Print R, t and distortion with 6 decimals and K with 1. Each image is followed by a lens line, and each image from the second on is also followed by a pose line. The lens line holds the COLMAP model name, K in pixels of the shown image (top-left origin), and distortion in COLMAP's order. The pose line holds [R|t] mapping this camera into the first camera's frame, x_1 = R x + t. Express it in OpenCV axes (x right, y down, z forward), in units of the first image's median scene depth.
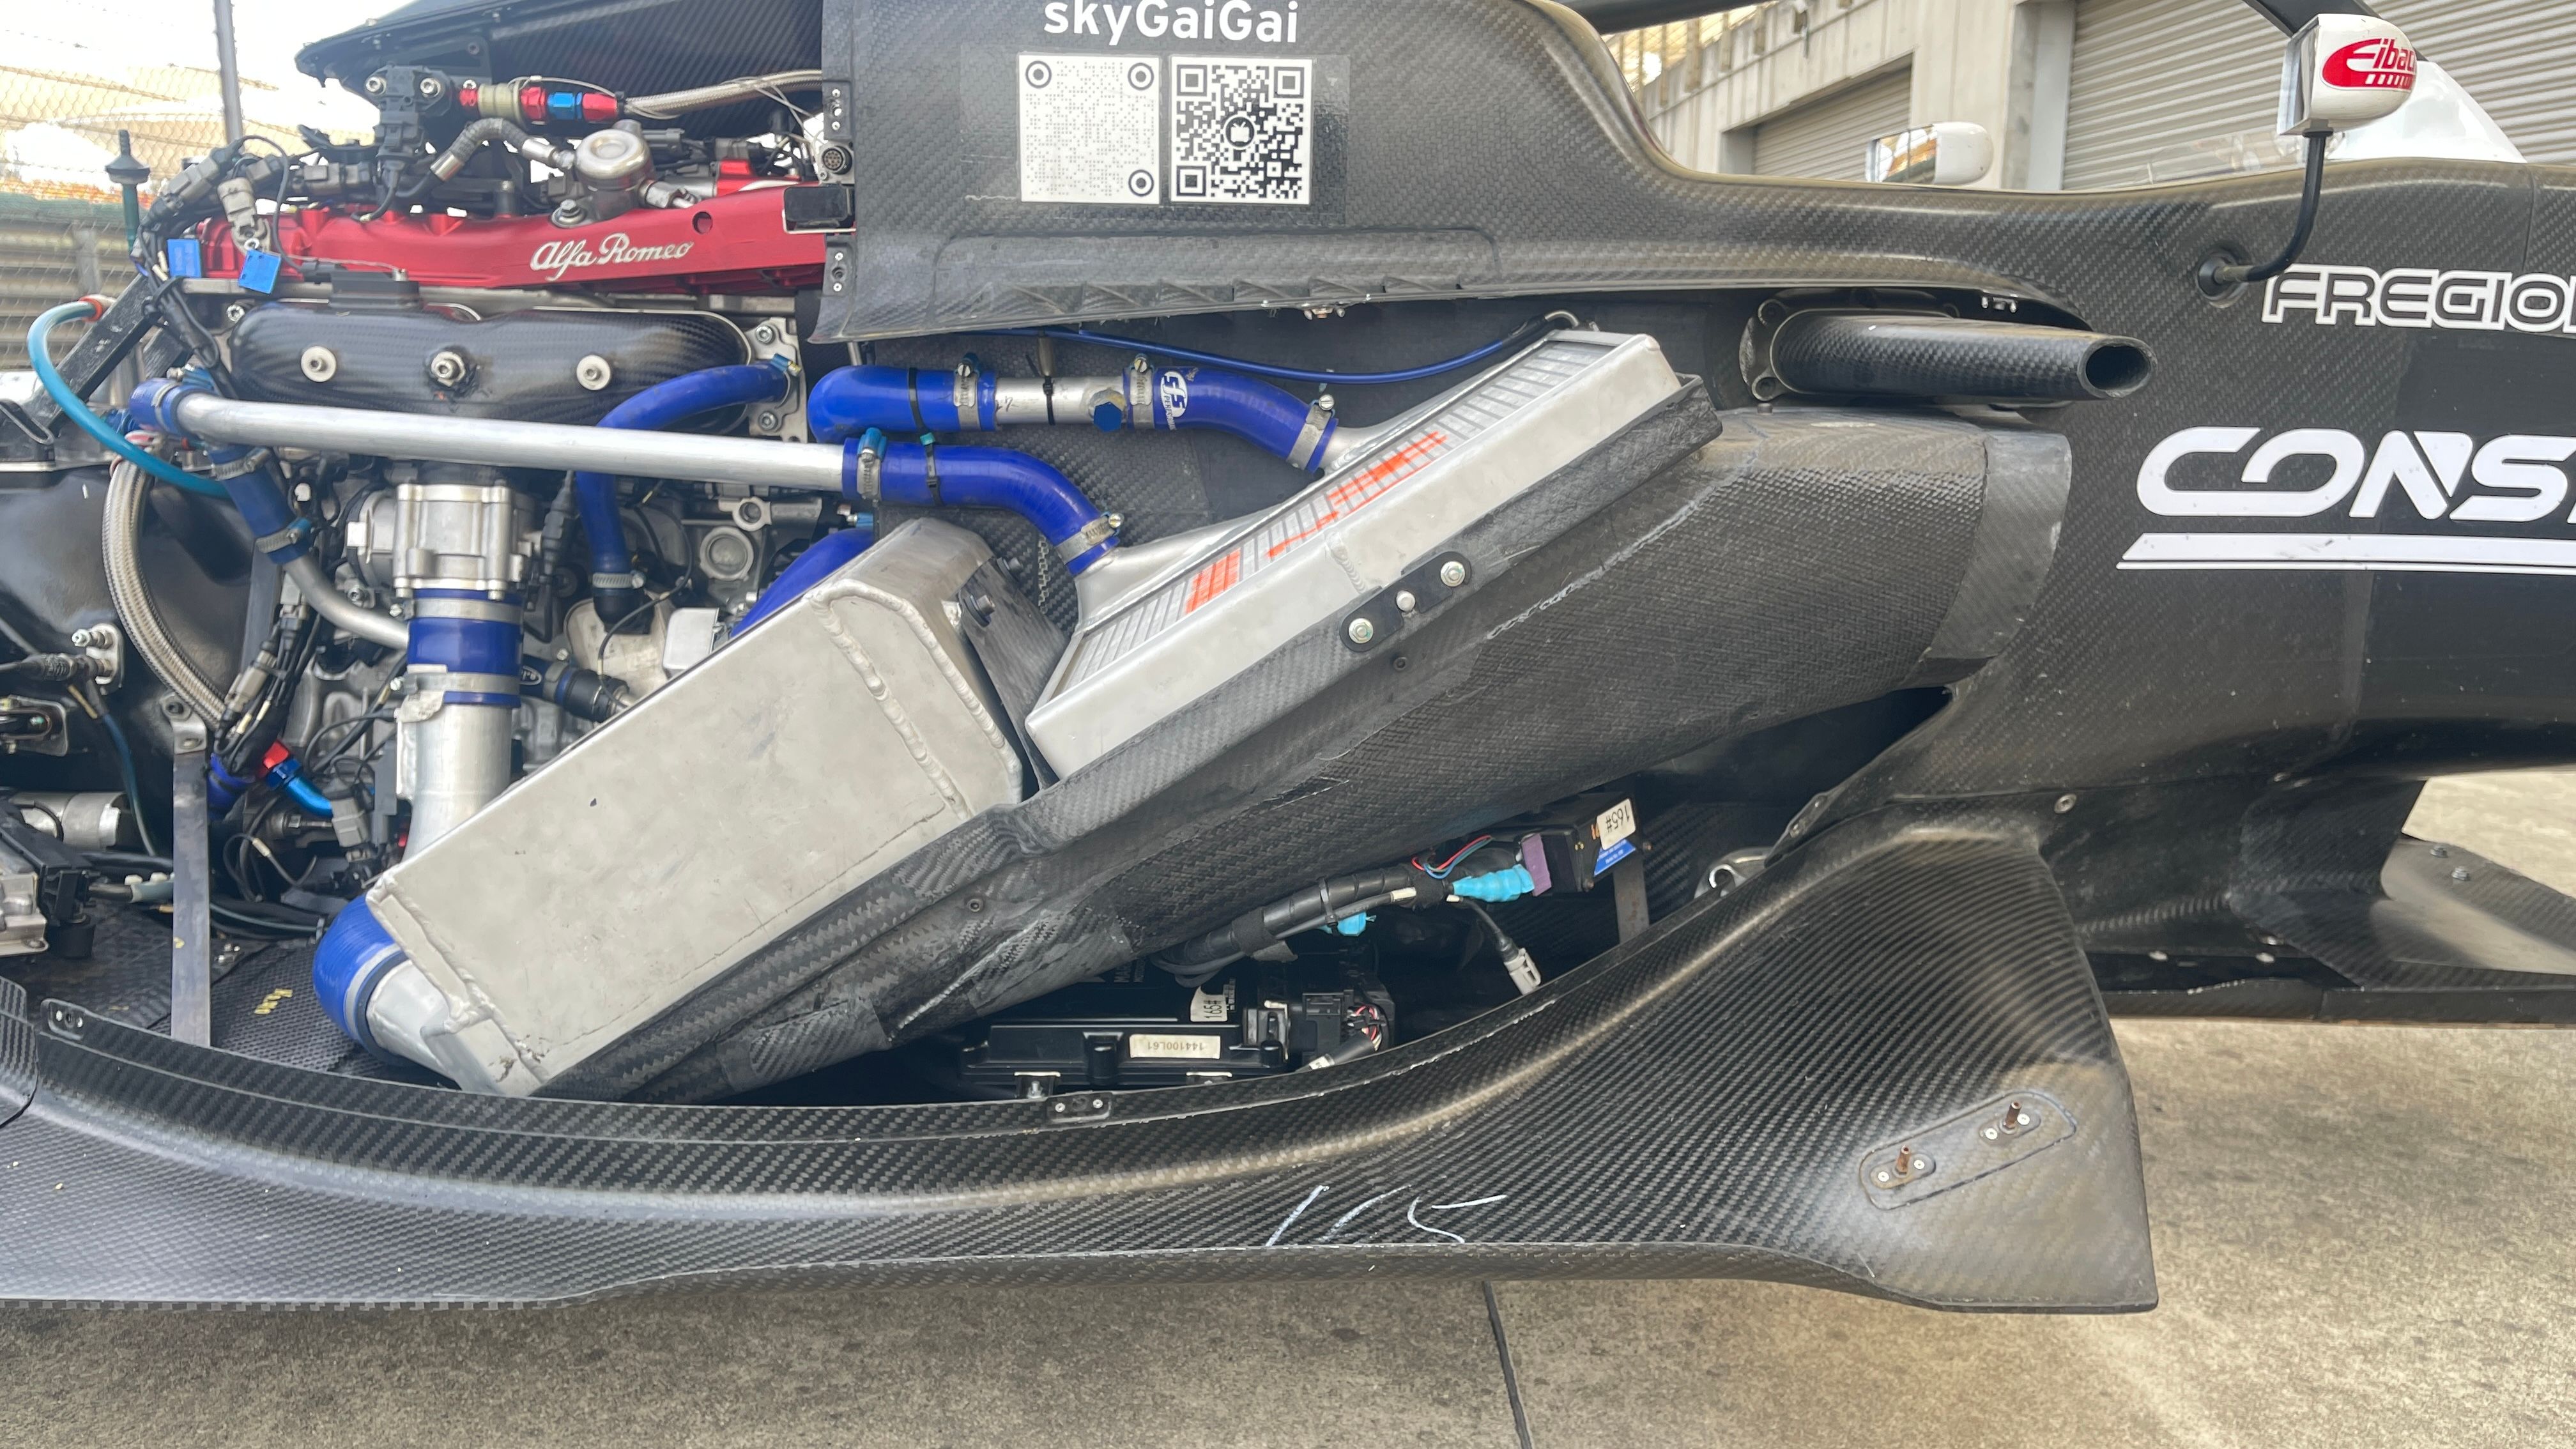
lens RADIAL K [[1976.6, 0, 1280.0], [0, 1976.6, 701.8], [0, 0, 1]] dist [0.052951, -0.061587]
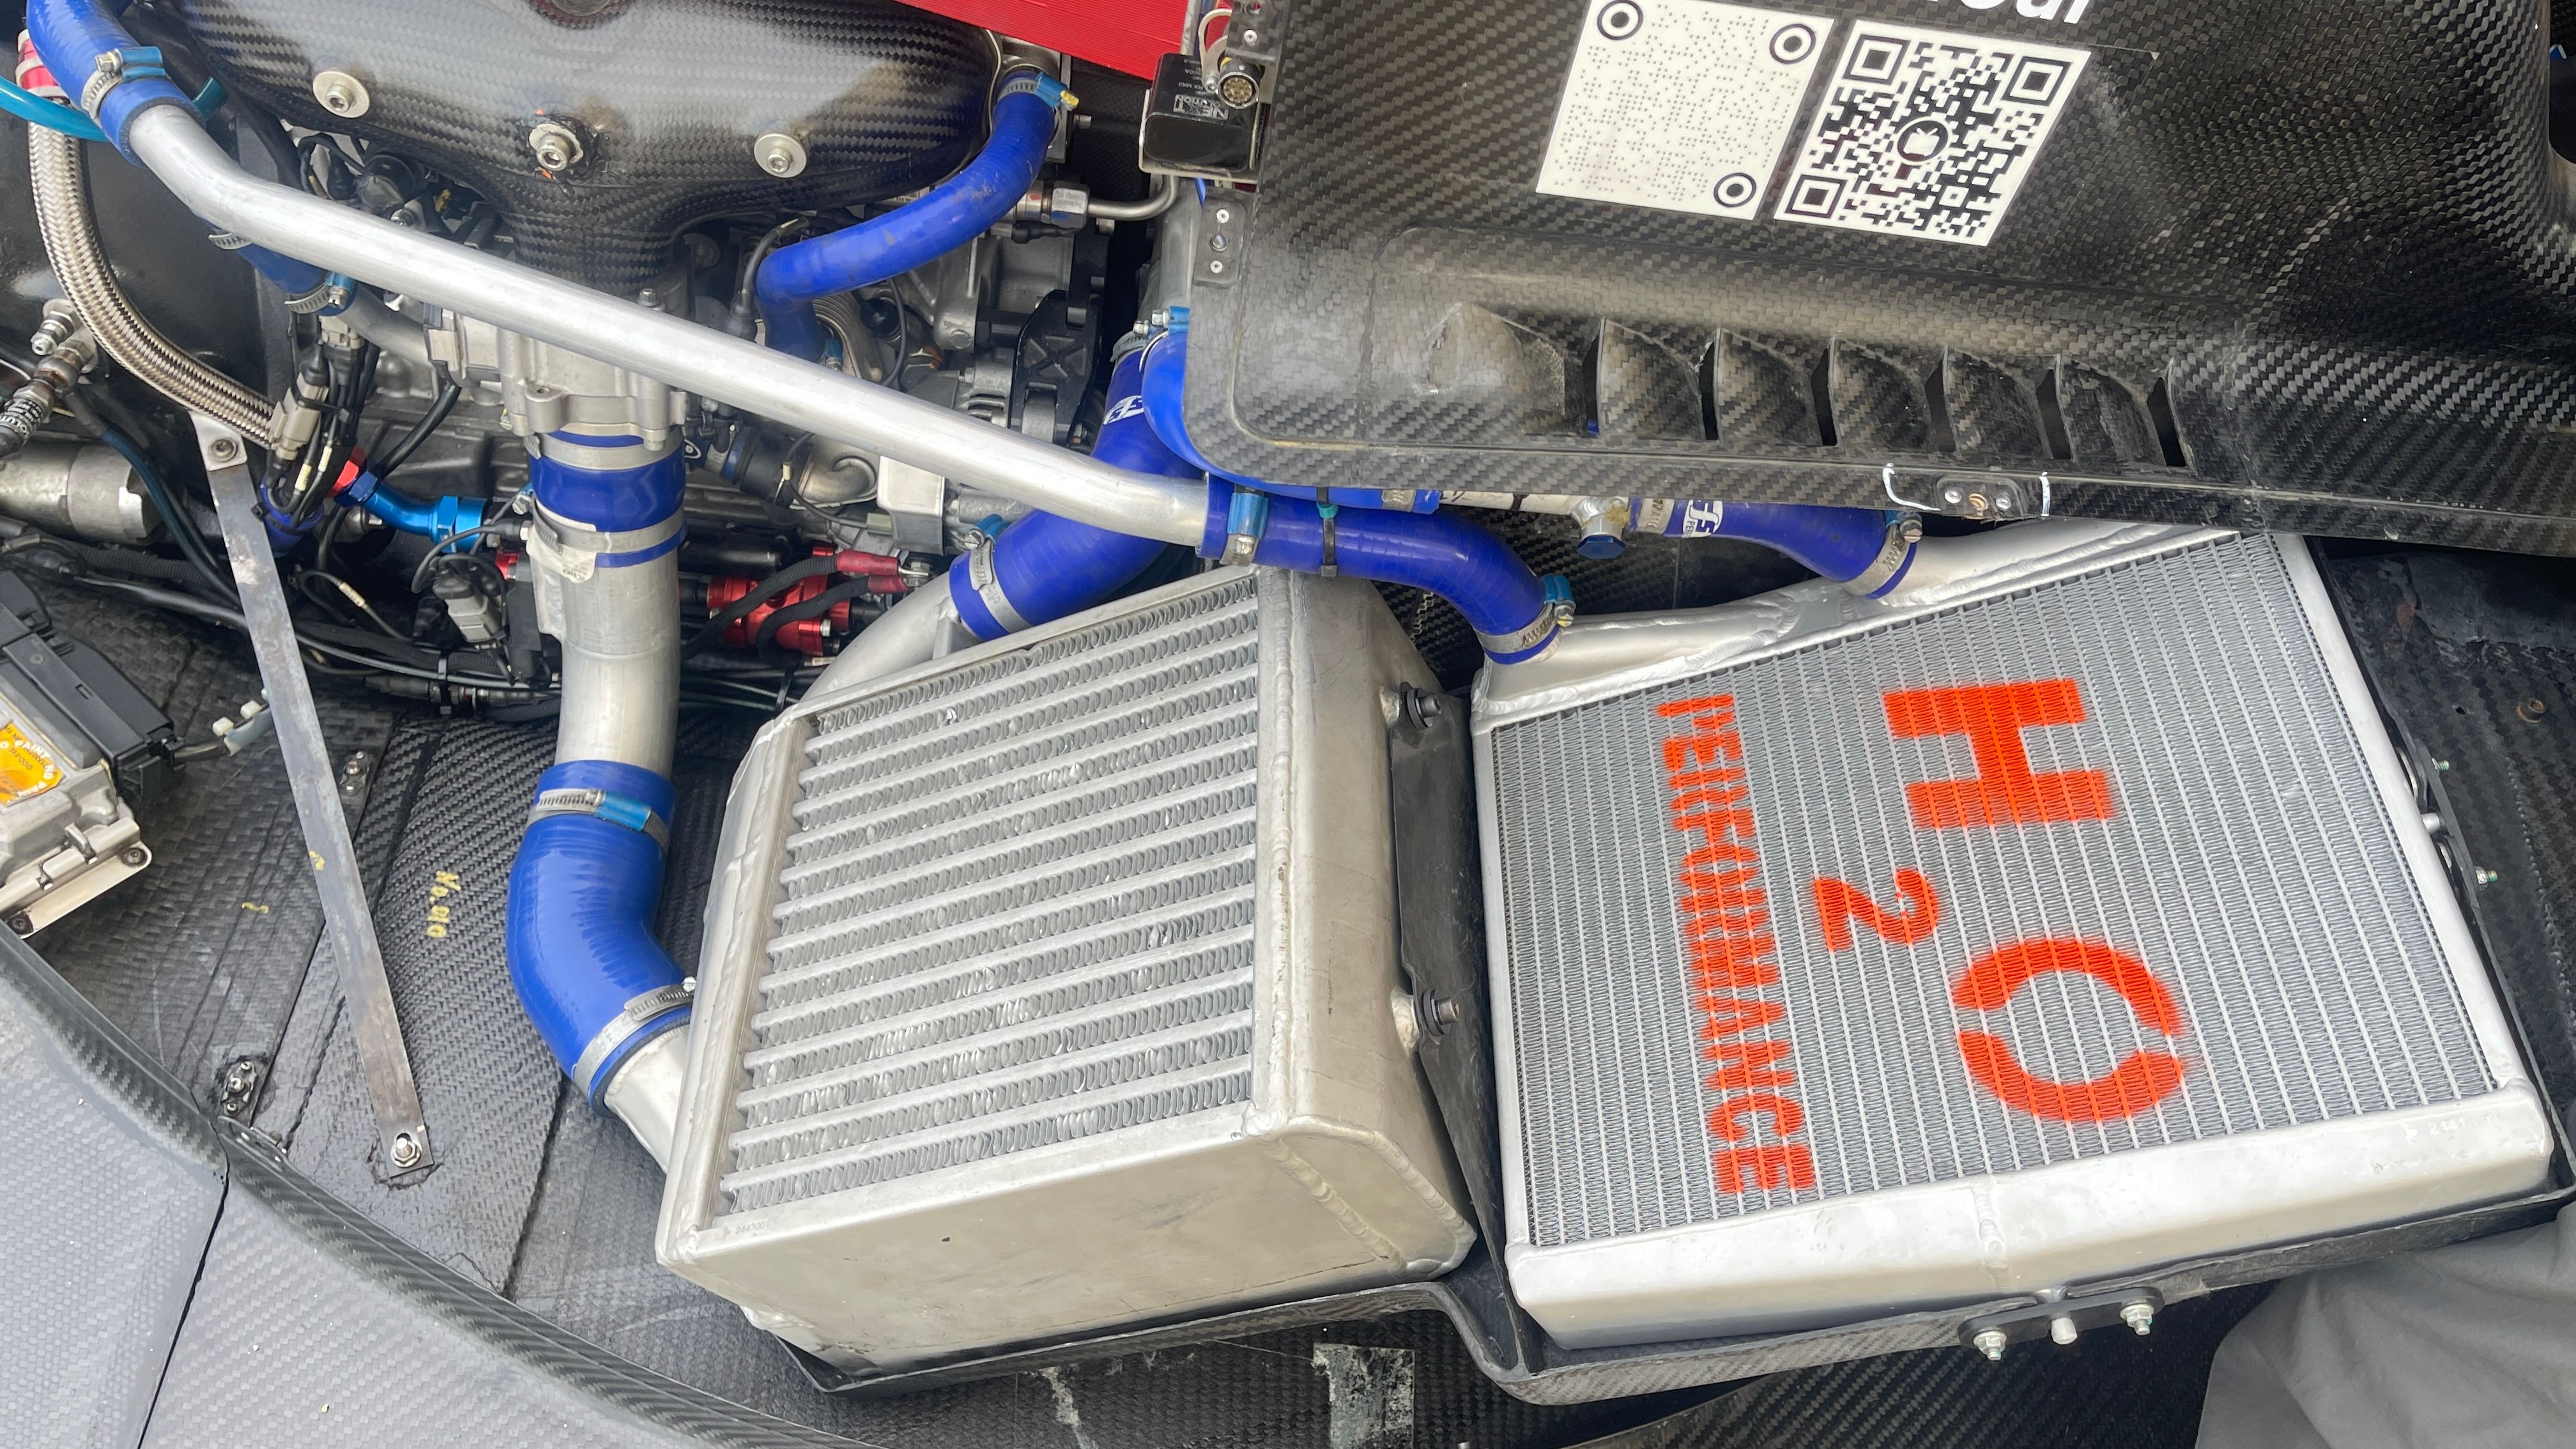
lens RADIAL K [[1976.6, 0, 1294.3], [0, 1976.6, 747.4], [0, 0, 1]] dist [0.052951, -0.061587]
pose [[0.990945, 0.100224, 0.089351, -0.240889], [-0.134246, 0.752409, 0.644871, -0.507288], [-0.002597, -0.651027, 0.759050, 0.424479]]
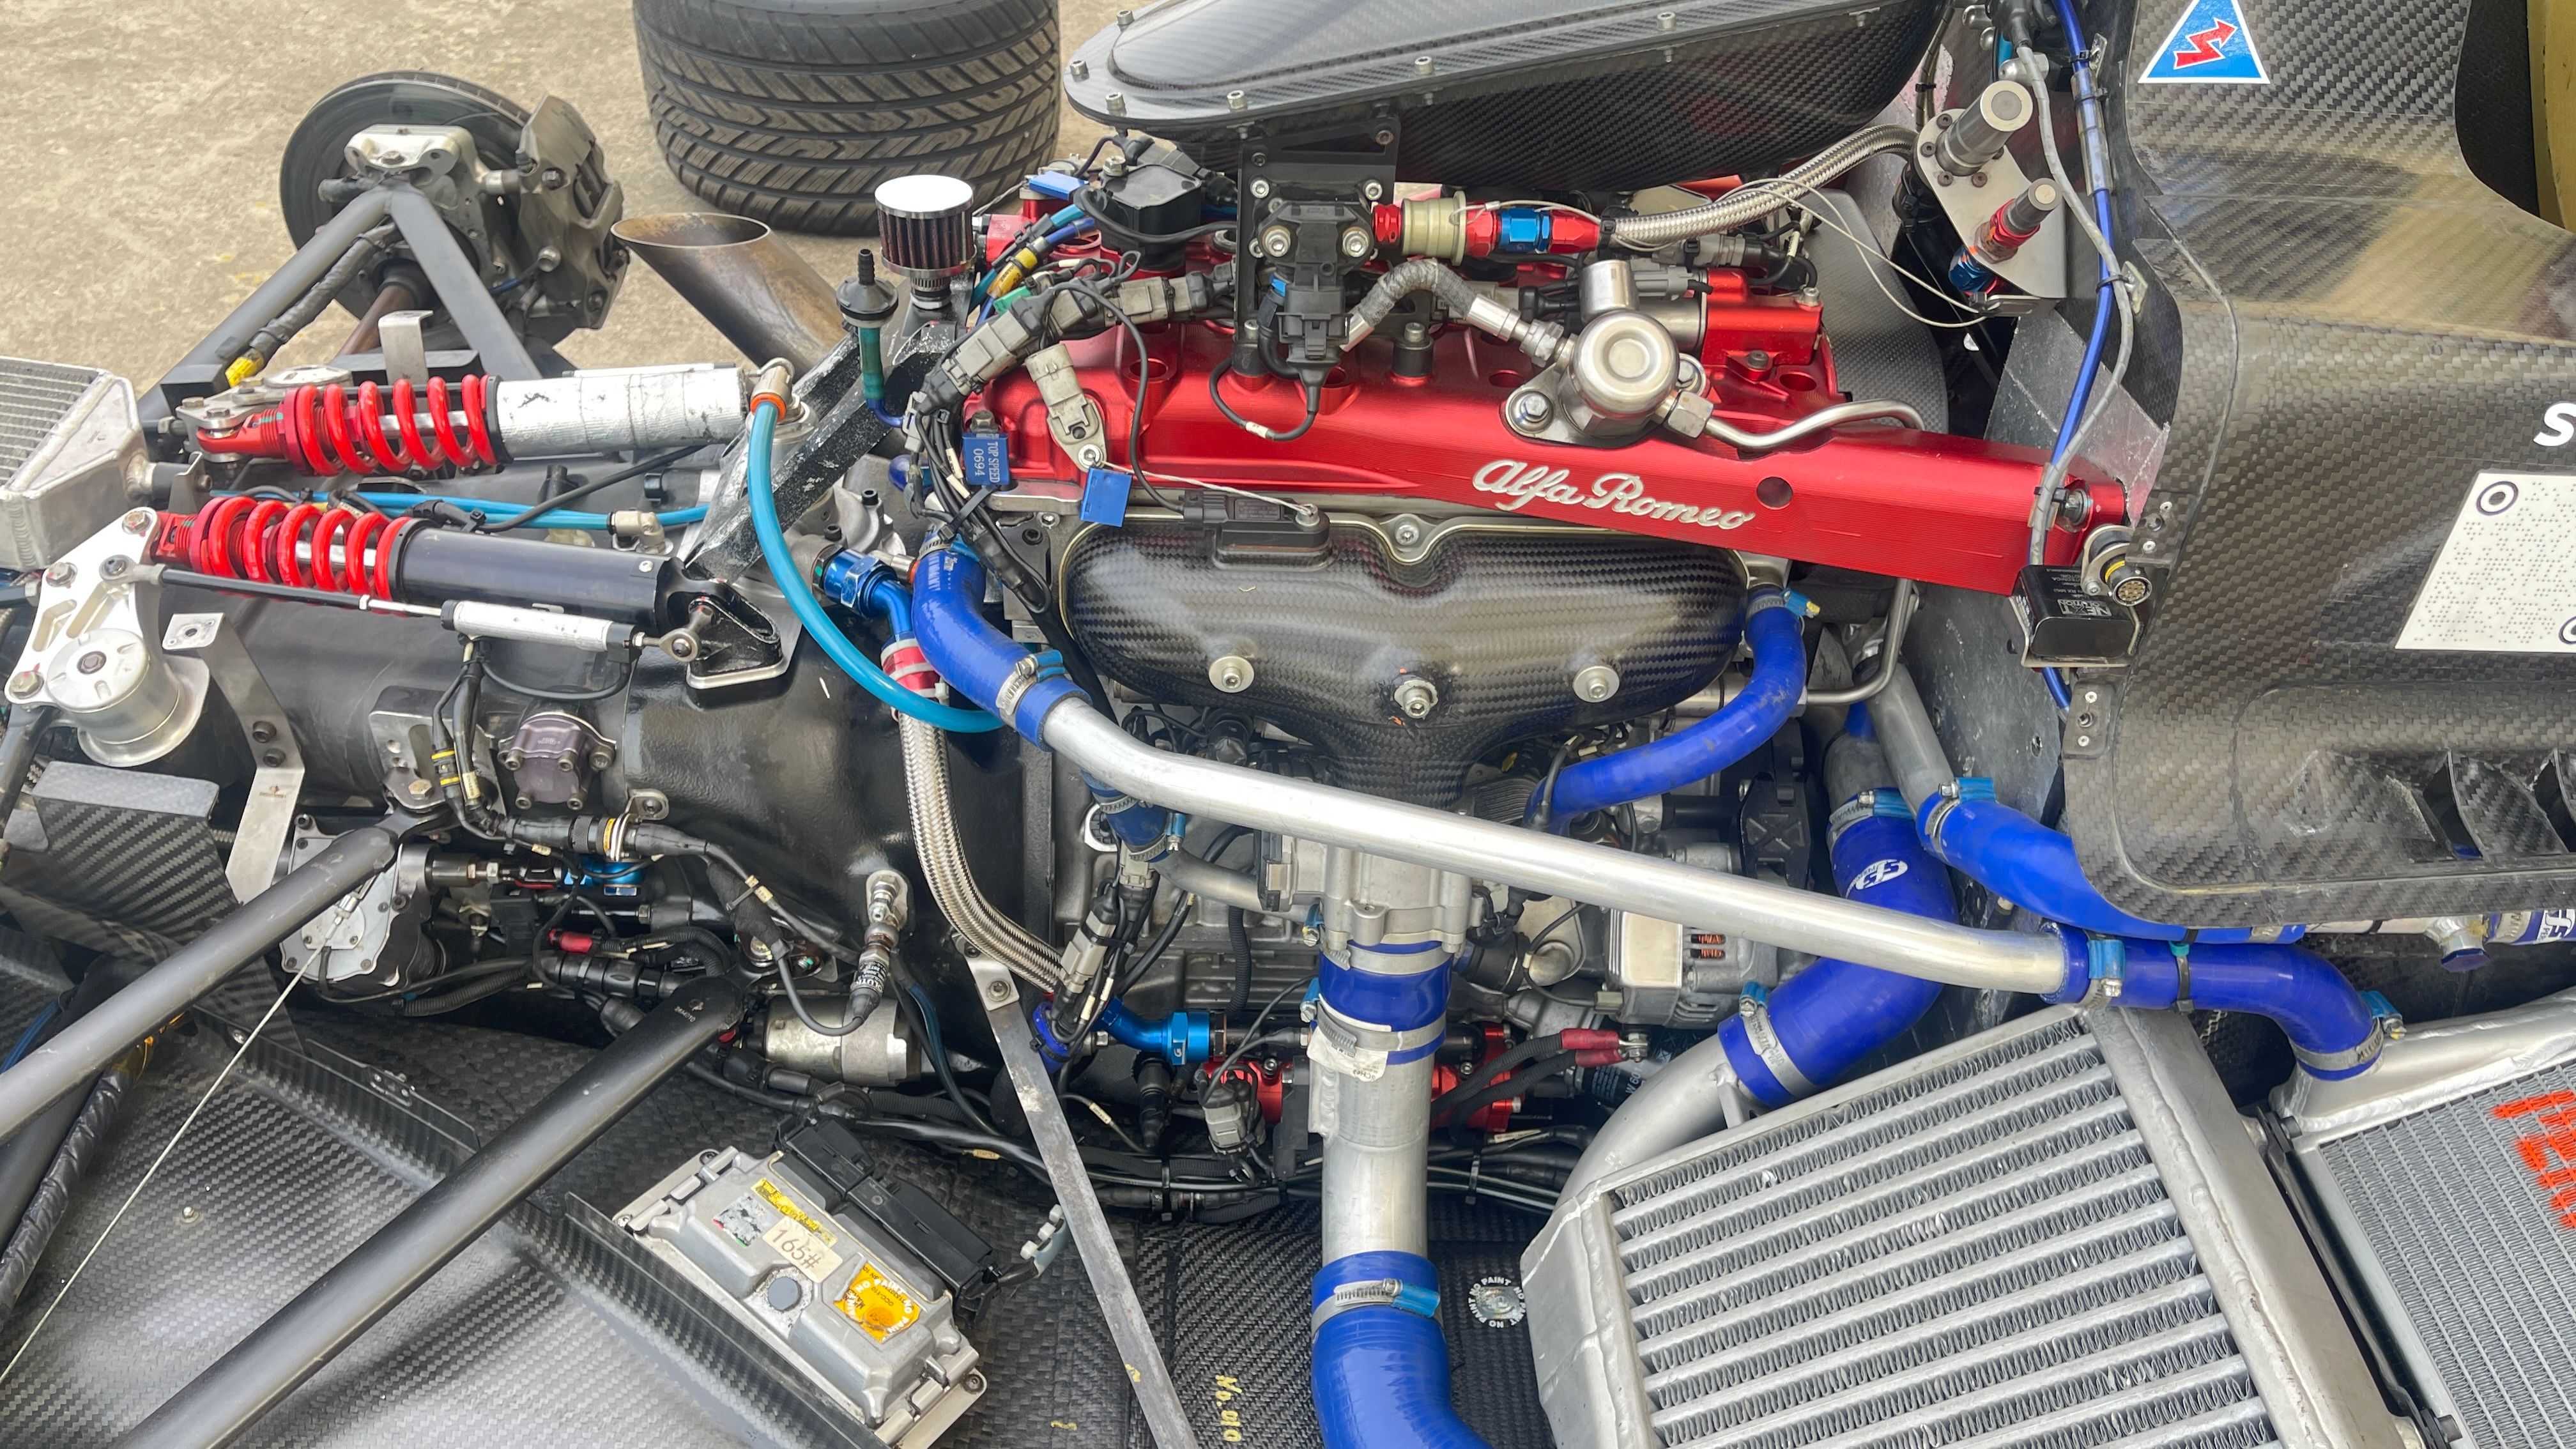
lens RADIAL K [[1976.6, 0, 1284.8], [0, 1976.6, 725.9], [0, 0, 1]] dist [0.052951, -0.061587]
pose [[0.999726, 0.018579, 0.014266, -0.519267], [-0.023035, 0.890335, 0.454722, -0.530643], [-0.004253, -0.454926, 0.890519, 0.379351]]
